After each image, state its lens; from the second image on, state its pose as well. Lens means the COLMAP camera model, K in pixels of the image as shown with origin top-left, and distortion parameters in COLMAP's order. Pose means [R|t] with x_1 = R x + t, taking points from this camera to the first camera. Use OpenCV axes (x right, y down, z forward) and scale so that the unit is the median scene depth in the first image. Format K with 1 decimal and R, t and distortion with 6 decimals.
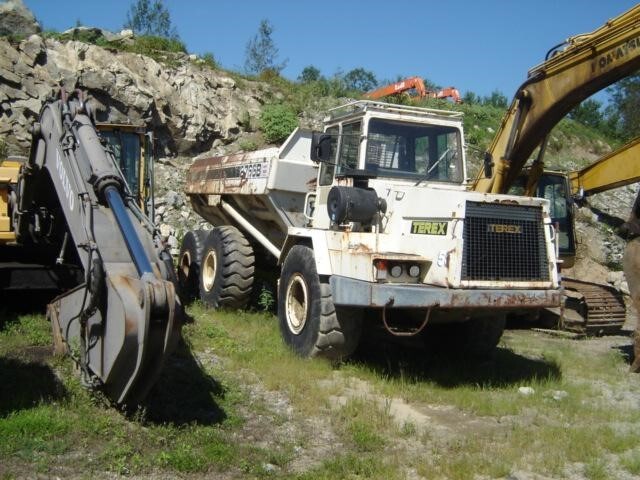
lens RADIAL K [[711.6, 0, 326.2], [0, 711.6, 227.1], [0, 0, 1]] dist [-0.136015, 0.000000]
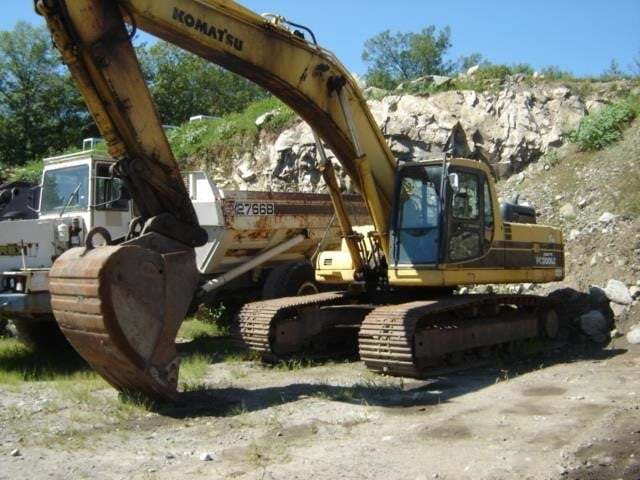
lens RADIAL K [[711.6, 0, 319.7], [0, 711.6, 240.1], [0, 0, 1]] dist [-0.136015, 0.000000]
pose [[0.452231, -0.066590, -0.889412, 0.629670], [0.040511, 0.997713, -0.054100, 0.031028], [0.890981, -0.011566, 0.453894, 0.361755]]
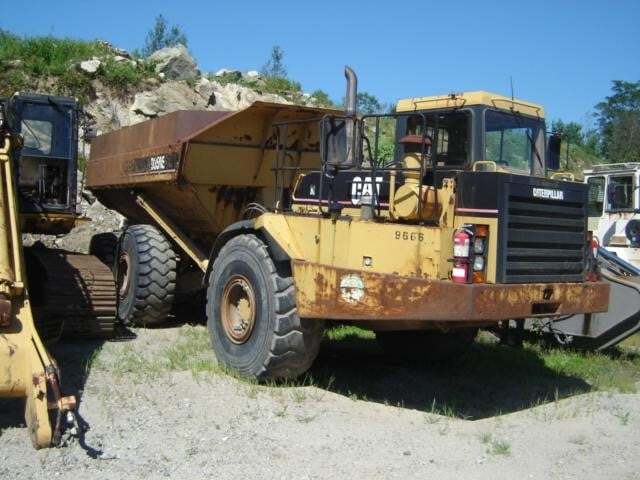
lens RADIAL K [[711.6, 0, 319.5], [0, 711.6, 241.2], [0, 0, 1]] dist [-0.136015, 0.000000]
pose [[0.998252, -0.005250, 0.058876, -0.292394], [0.005344, 0.999985, -0.001425, -0.004210], [-0.058867, 0.001737, 0.998264, -0.183103]]
